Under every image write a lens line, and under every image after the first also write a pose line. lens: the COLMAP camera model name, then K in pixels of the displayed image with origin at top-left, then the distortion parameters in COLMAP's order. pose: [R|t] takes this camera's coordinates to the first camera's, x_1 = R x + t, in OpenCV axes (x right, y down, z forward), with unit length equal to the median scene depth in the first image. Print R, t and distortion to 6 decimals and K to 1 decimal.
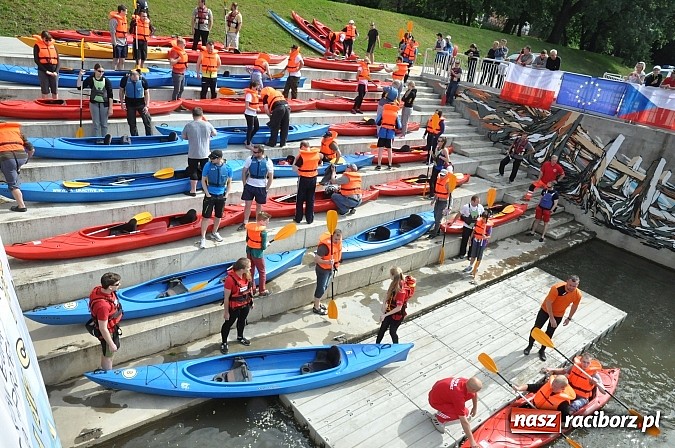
lens RADIAL K [[485.8, 0, 334.7], [0, 485.8, 228.4], [0, 0, 1]] dist [-0.129794, 0.101205]
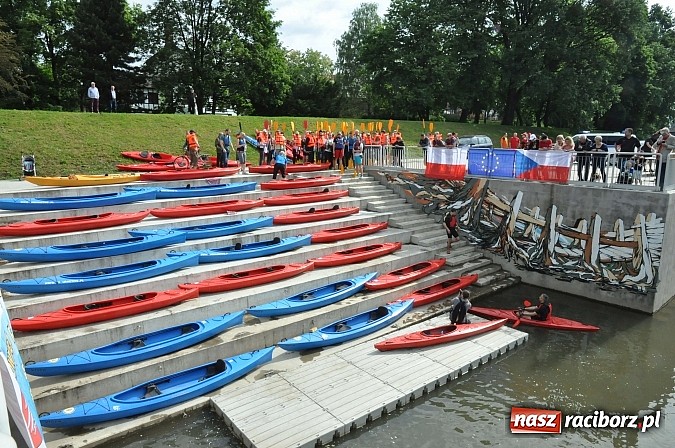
lens RADIAL K [[485.8, 0, 337.8], [0, 485.8, 225.4], [0, 0, 1]] dist [-0.129794, 0.101205]
pose [[0.991809, -0.127669, -0.004023, 0.142796], [0.123804, 0.968578, -0.215707, 0.085673], [0.031436, 0.213442, 0.976450, -0.173604]]
